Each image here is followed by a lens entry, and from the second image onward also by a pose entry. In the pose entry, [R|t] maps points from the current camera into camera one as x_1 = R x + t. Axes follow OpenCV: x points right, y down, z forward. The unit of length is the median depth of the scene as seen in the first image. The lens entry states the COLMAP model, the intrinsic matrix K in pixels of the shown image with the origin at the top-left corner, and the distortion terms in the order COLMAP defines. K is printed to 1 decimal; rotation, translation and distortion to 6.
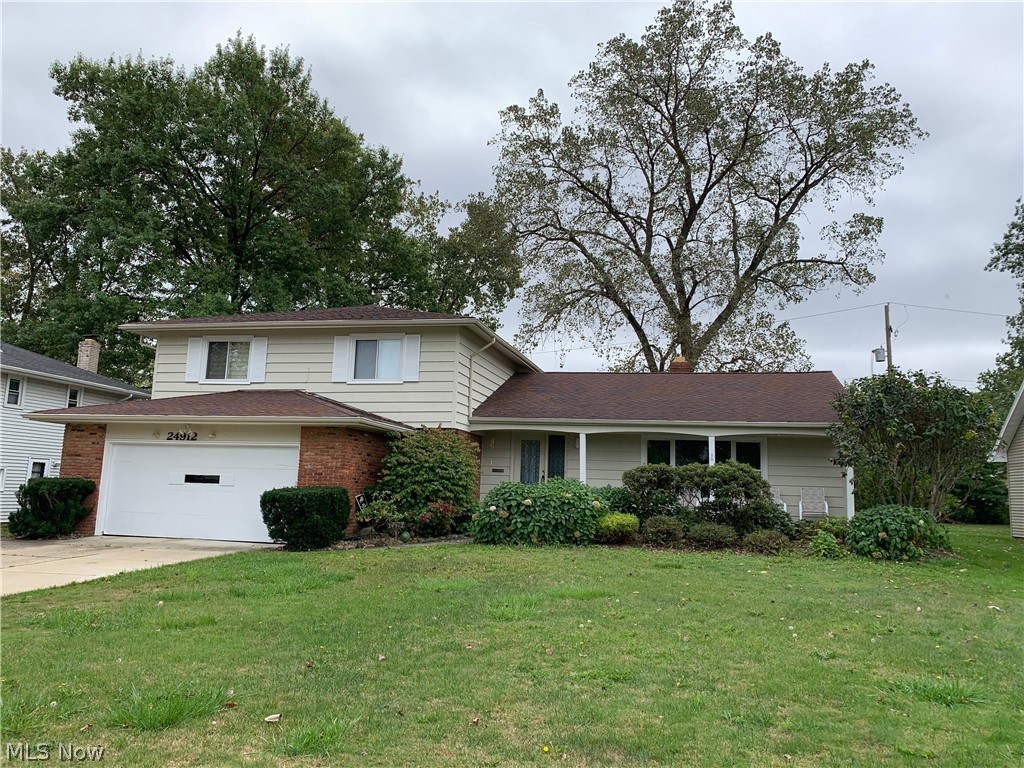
lens RADIAL K [[783.3, 0, 511.7], [0, 783.3, 382.9], [0, 0, 1]] dist [0.013493, -0.003656]
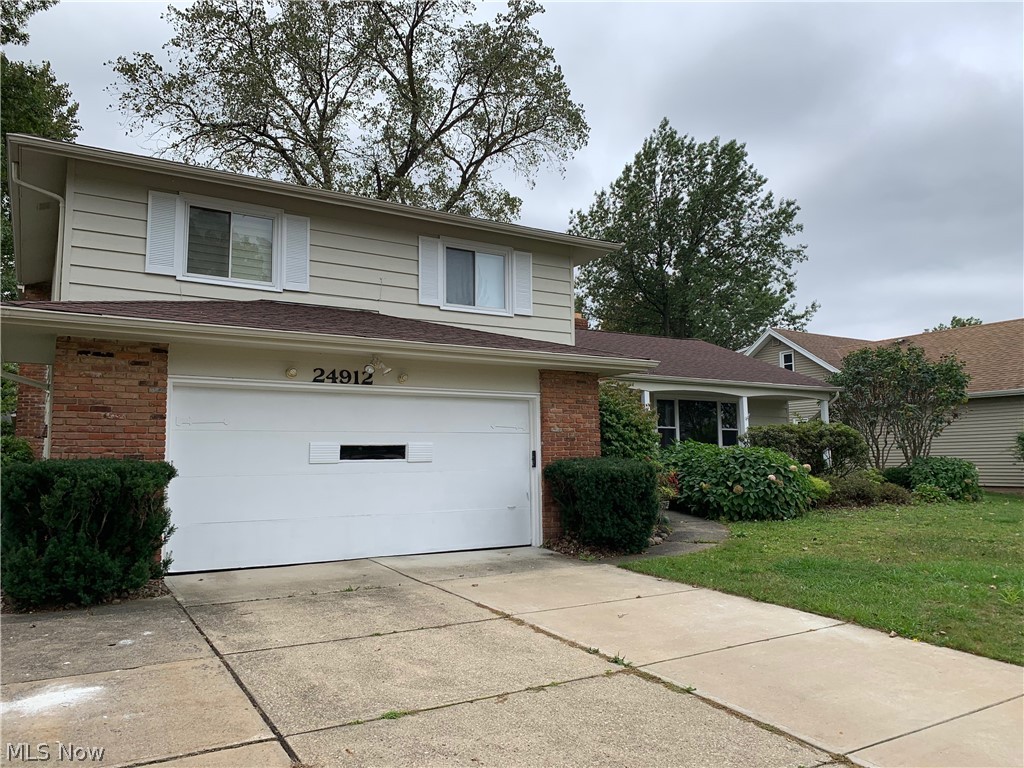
lens RADIAL K [[741.8, 0, 512.9], [0, 741.8, 384.1], [0, 0, 1]] dist [0.001876, -0.000252]
pose [[0.704516, 0.031465, 0.708991, -0.688700], [-0.072550, 0.996976, 0.027846, 0.048877], [-0.705970, -0.071055, 0.704668, 0.533261]]
